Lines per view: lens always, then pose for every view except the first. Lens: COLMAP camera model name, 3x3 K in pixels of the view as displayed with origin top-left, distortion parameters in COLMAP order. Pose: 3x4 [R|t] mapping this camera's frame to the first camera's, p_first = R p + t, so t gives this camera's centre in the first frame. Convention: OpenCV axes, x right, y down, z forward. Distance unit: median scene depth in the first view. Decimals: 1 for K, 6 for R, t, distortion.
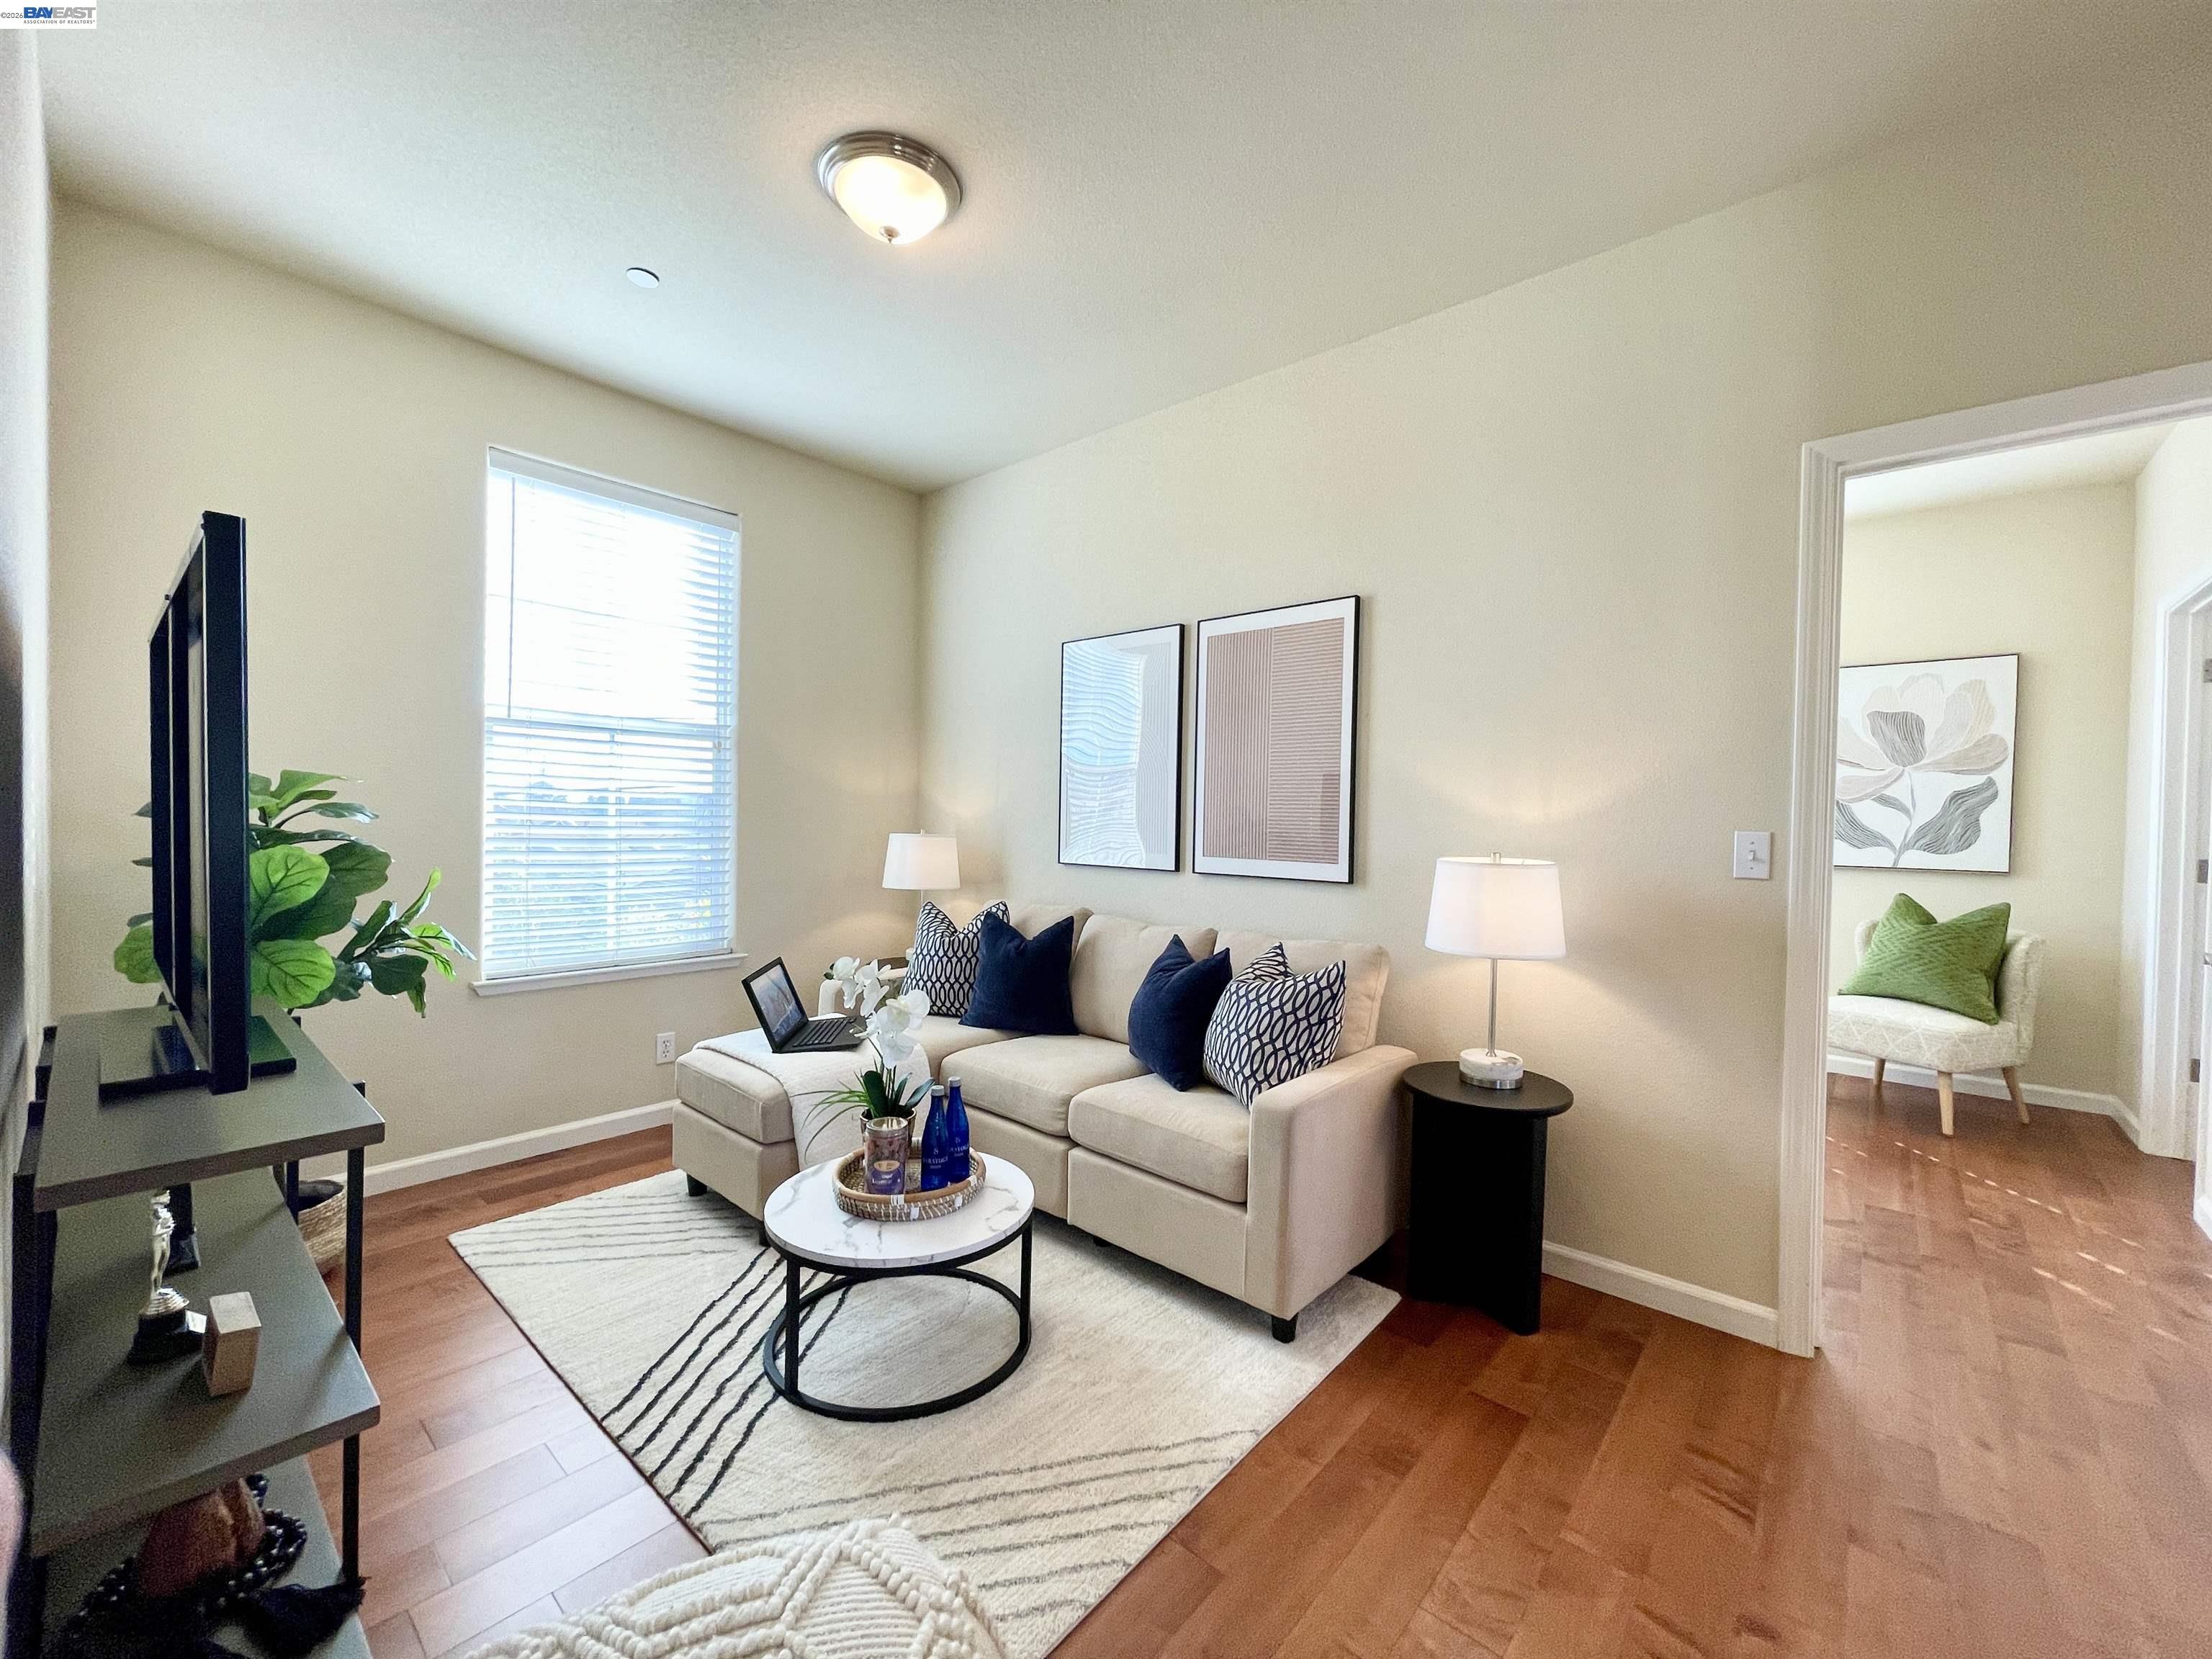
lens RADIAL K [[890.9, 0, 1093.1], [0, 890.9, 833.5], [0, 0, 1]] dist [-0.002938, 0.000023]
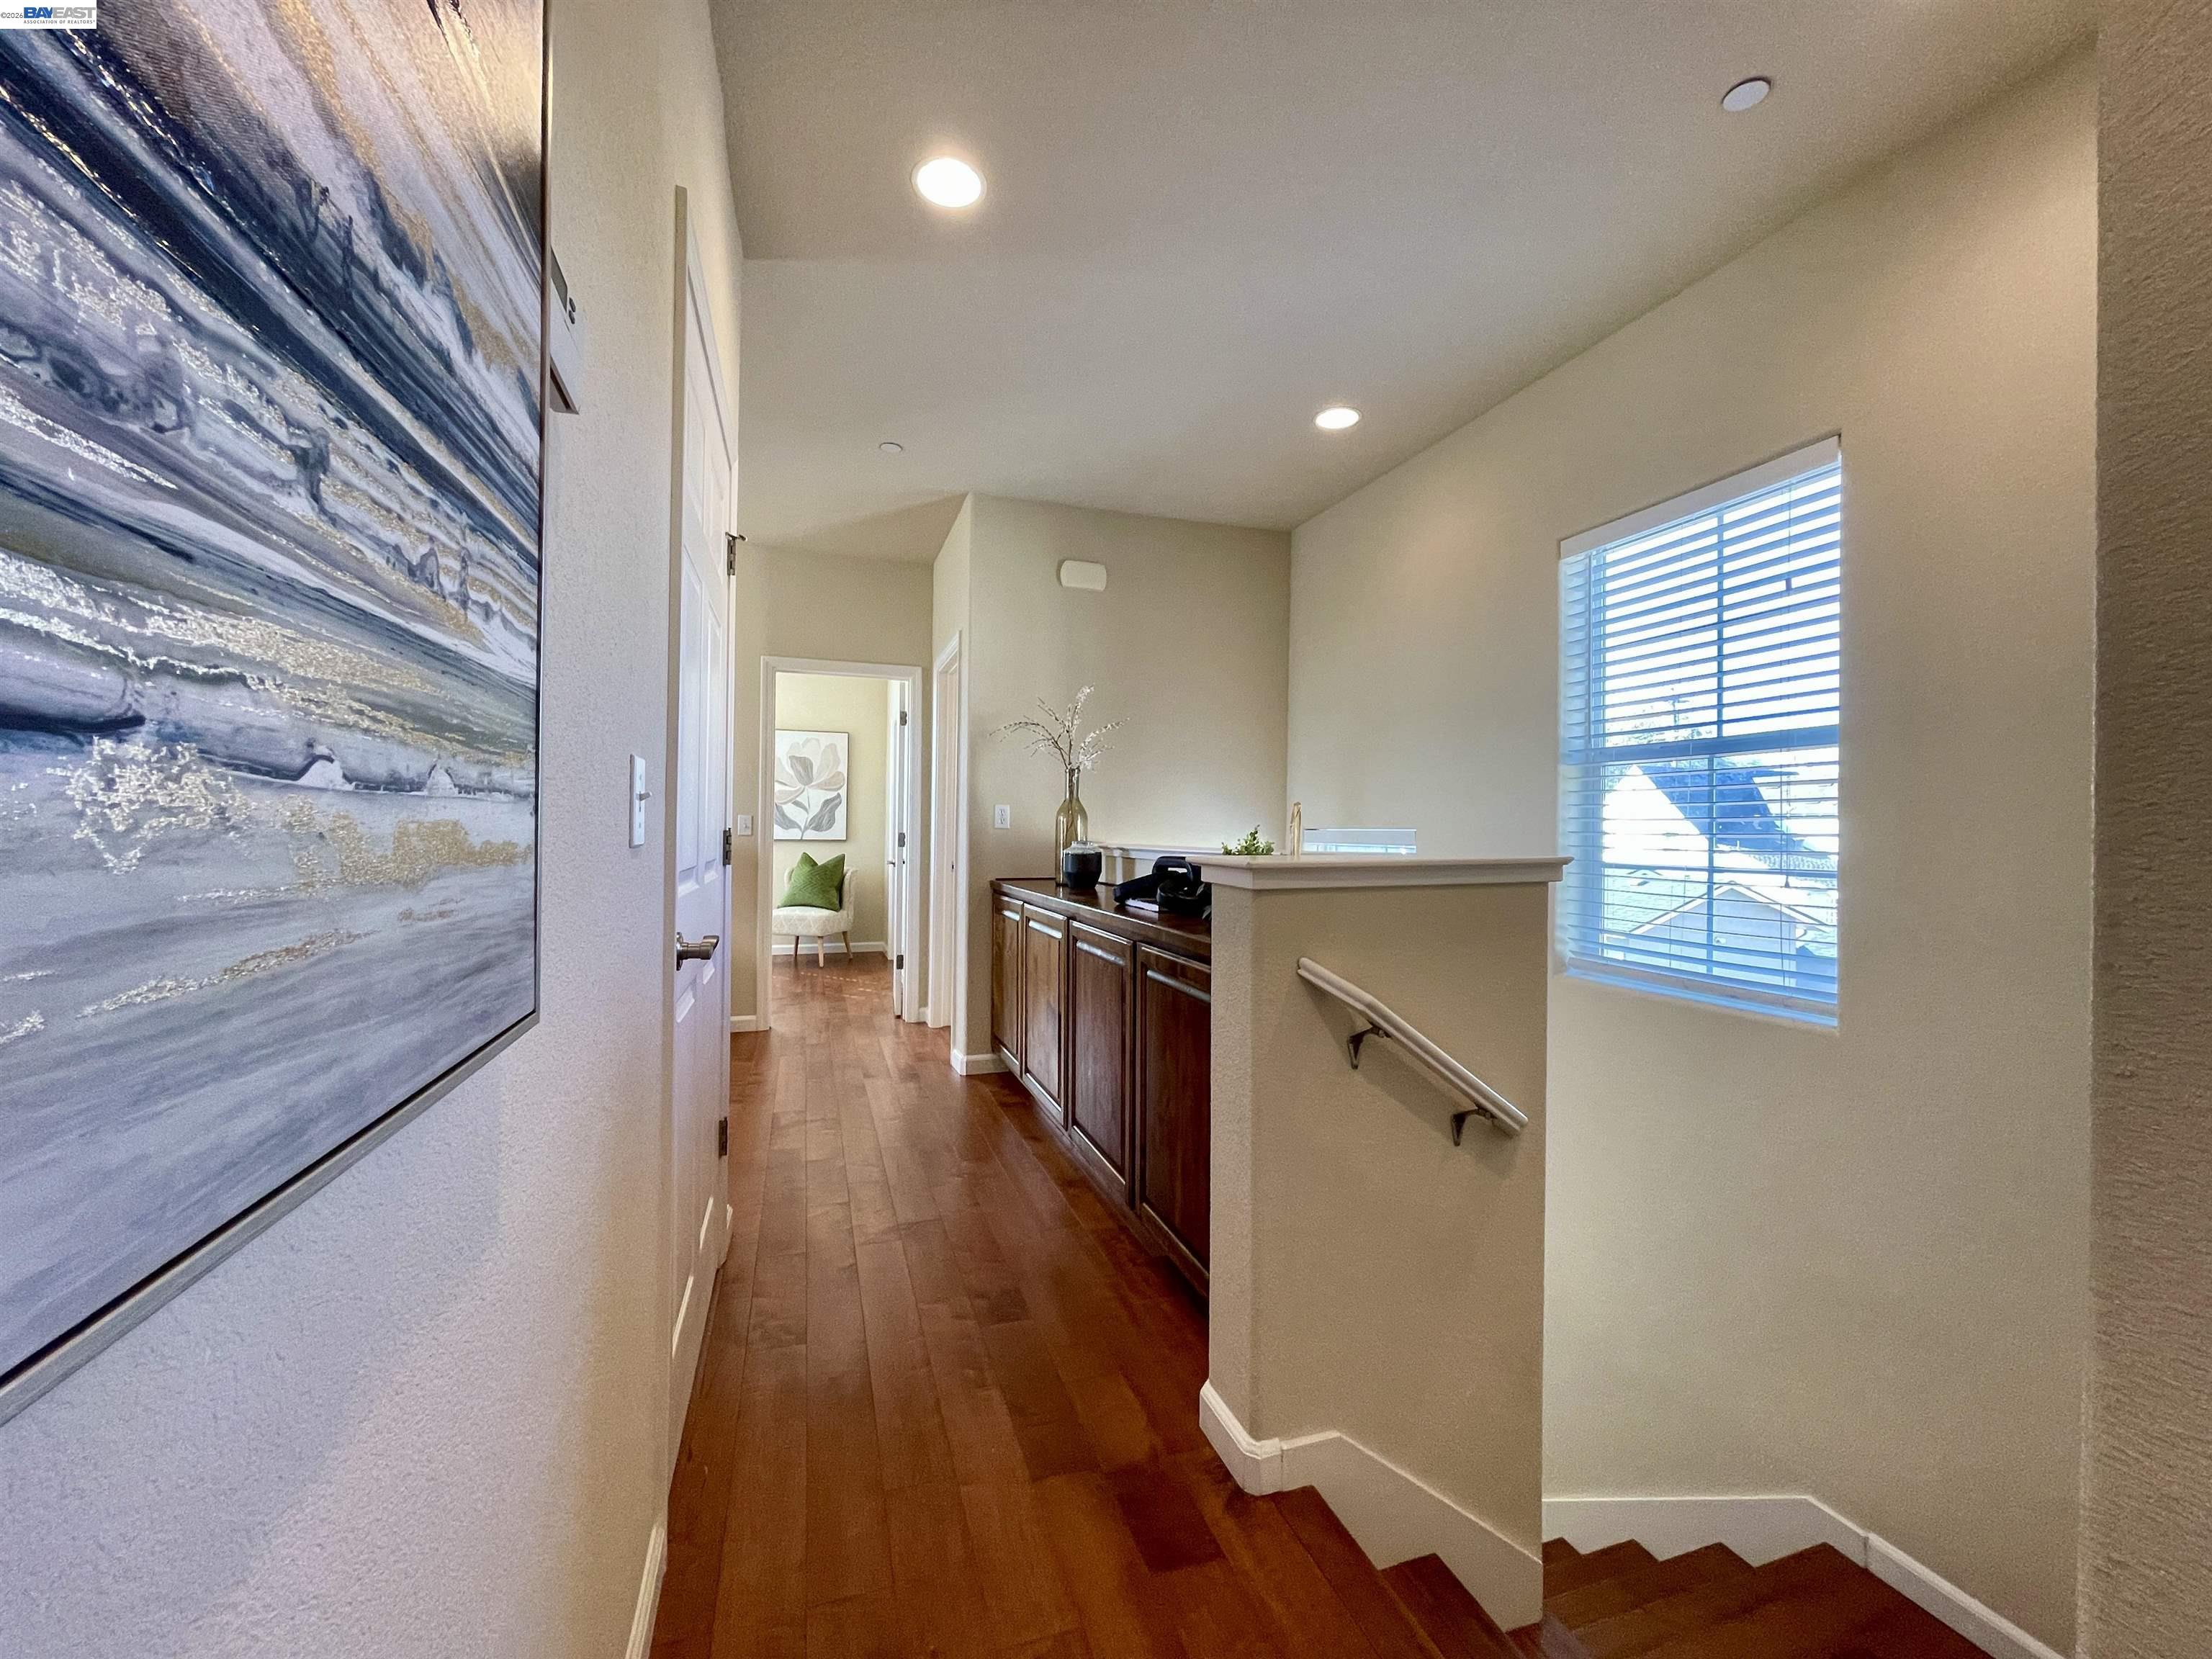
lens RADIAL K [[890.9, 0, 1100.0], [0, 890.9, 830.1], [0, 0, 1]] dist [-0.002938, 0.000023]
pose [[0.502357, 0.000476, 0.864660, -0.424386], [0.011364, 0.999910, -0.007153, 0.041061], [-0.864585, 0.013419, 0.502307, -0.511189]]
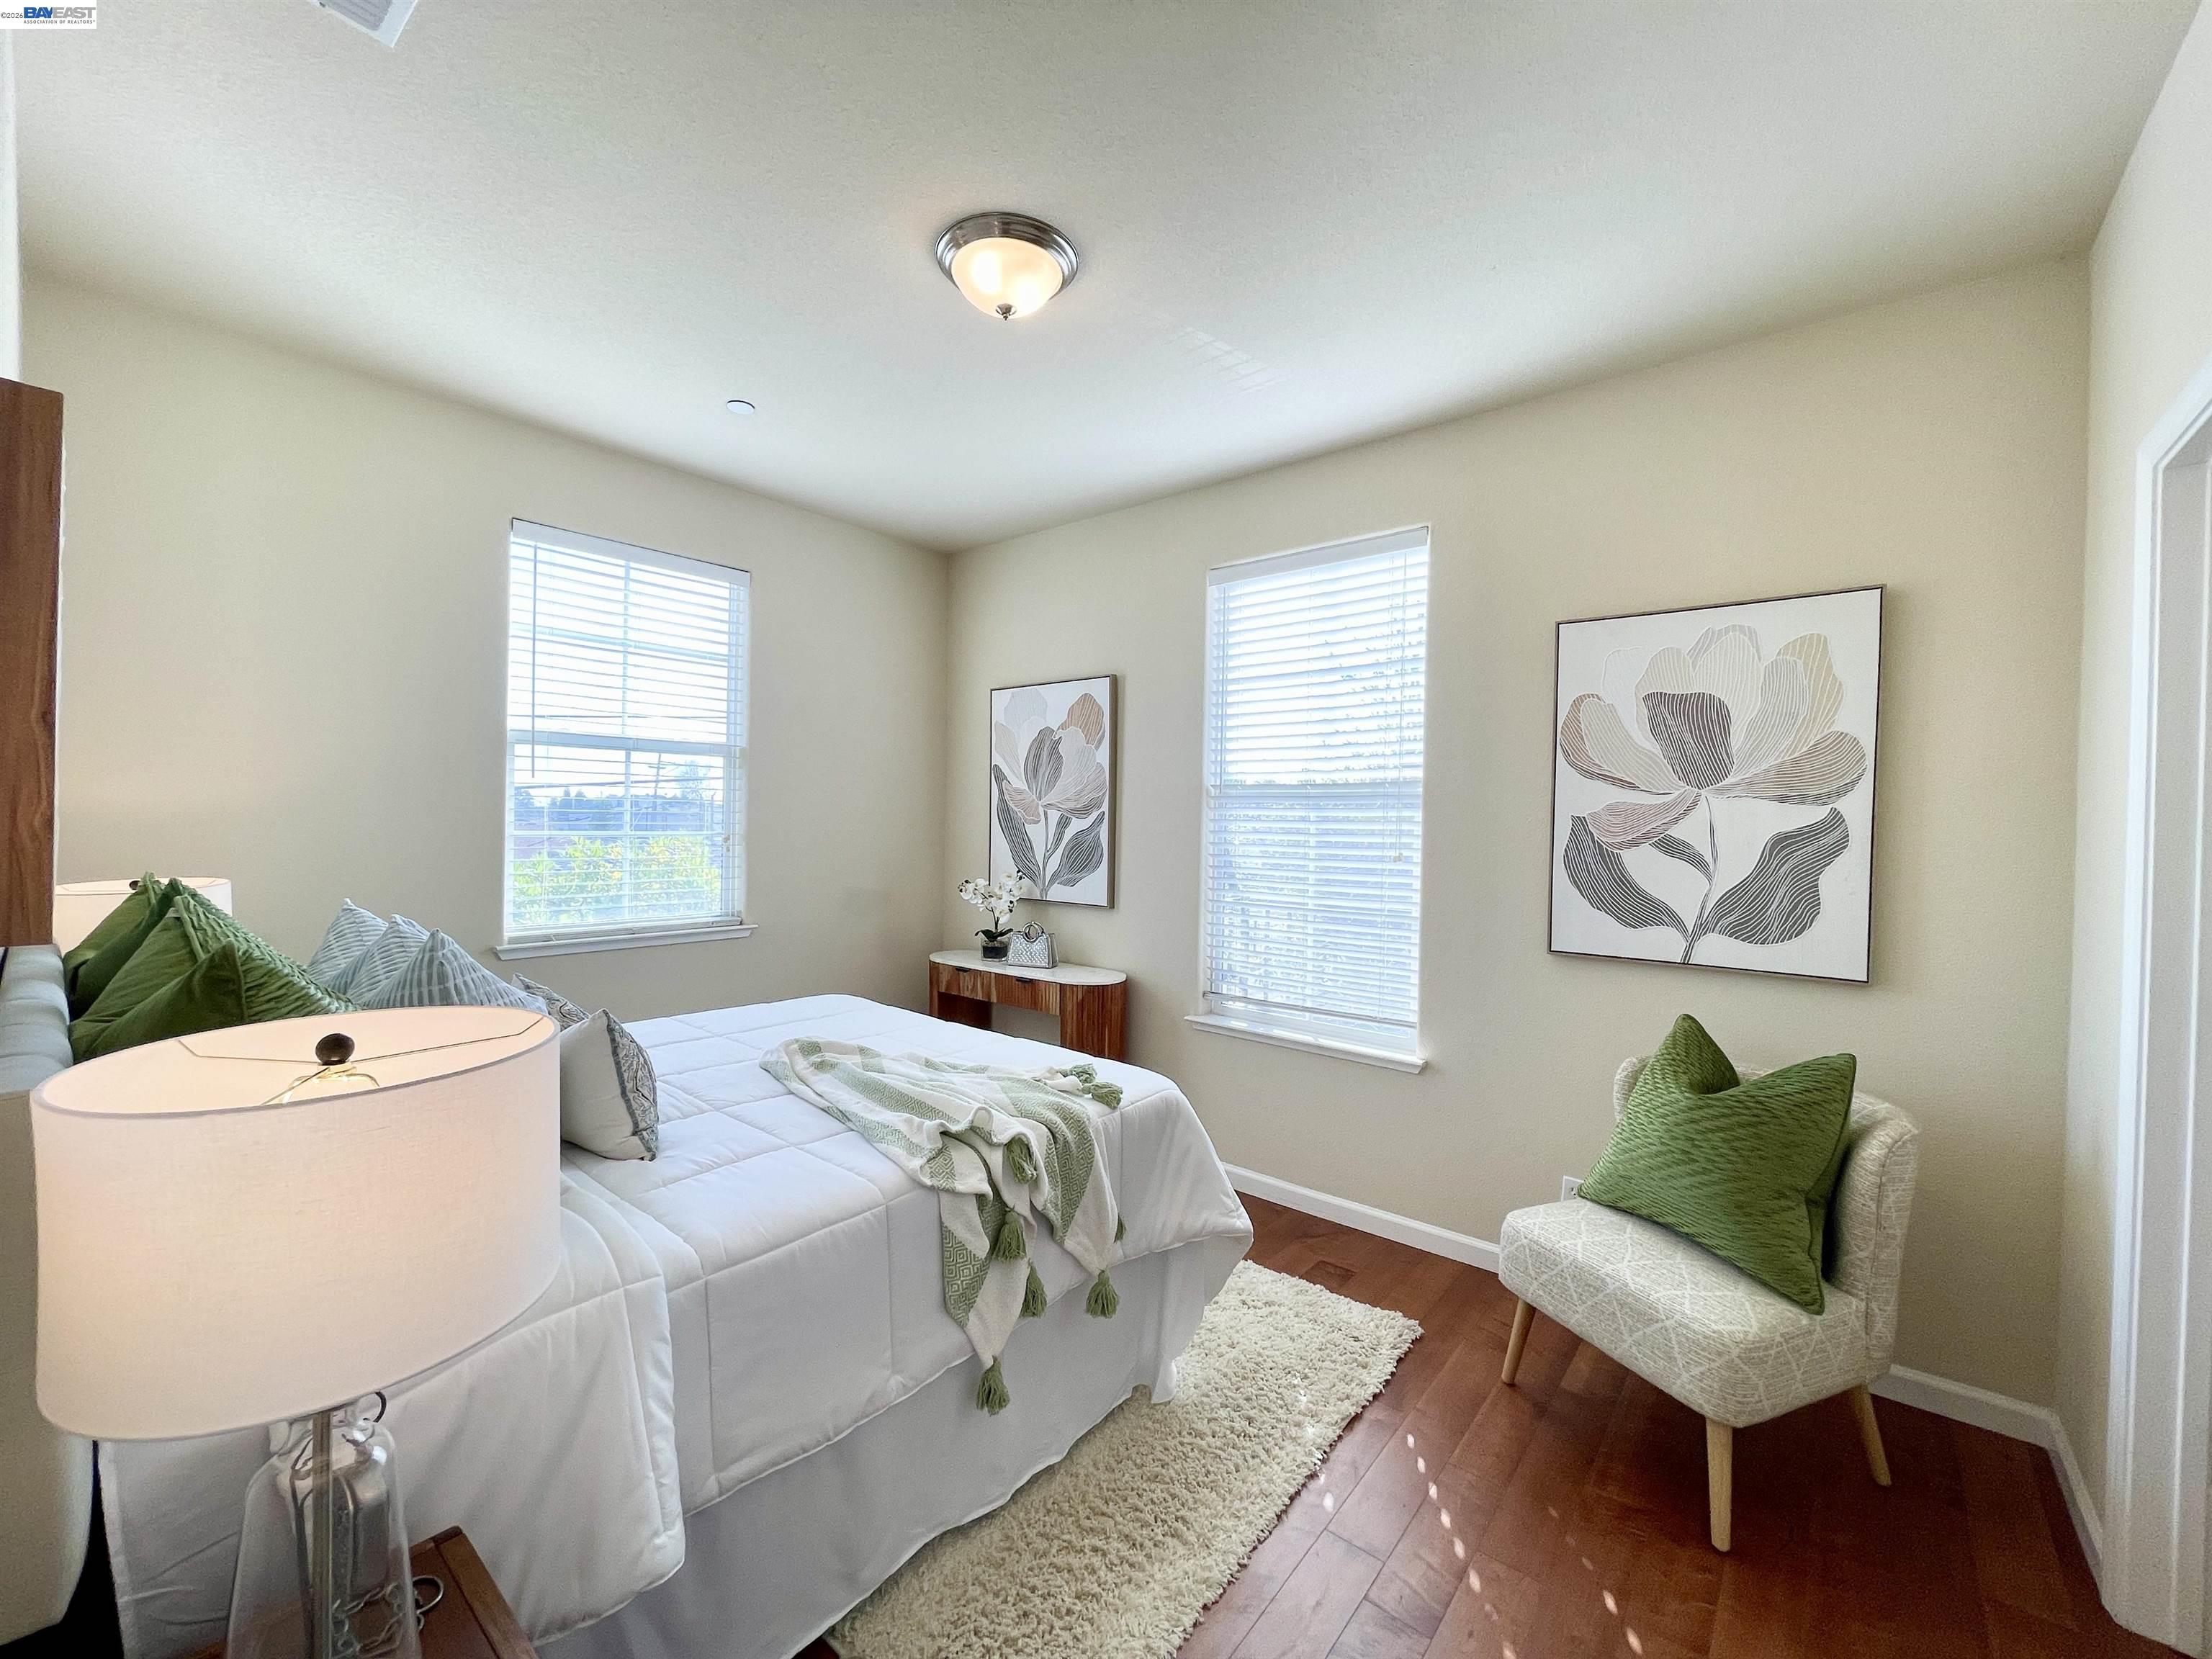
lens RADIAL K [[890.9, 0, 1105.7], [0, 890.9, 835.4], [0, 0, 1]] dist [-0.002938, 0.000023]
pose [[0.998930, 0.016305, 0.043267, 0.529733], [-0.015623, 0.999749, -0.016054, -0.031216], [-0.043518, 0.015361, 0.998935, 0.464041]]
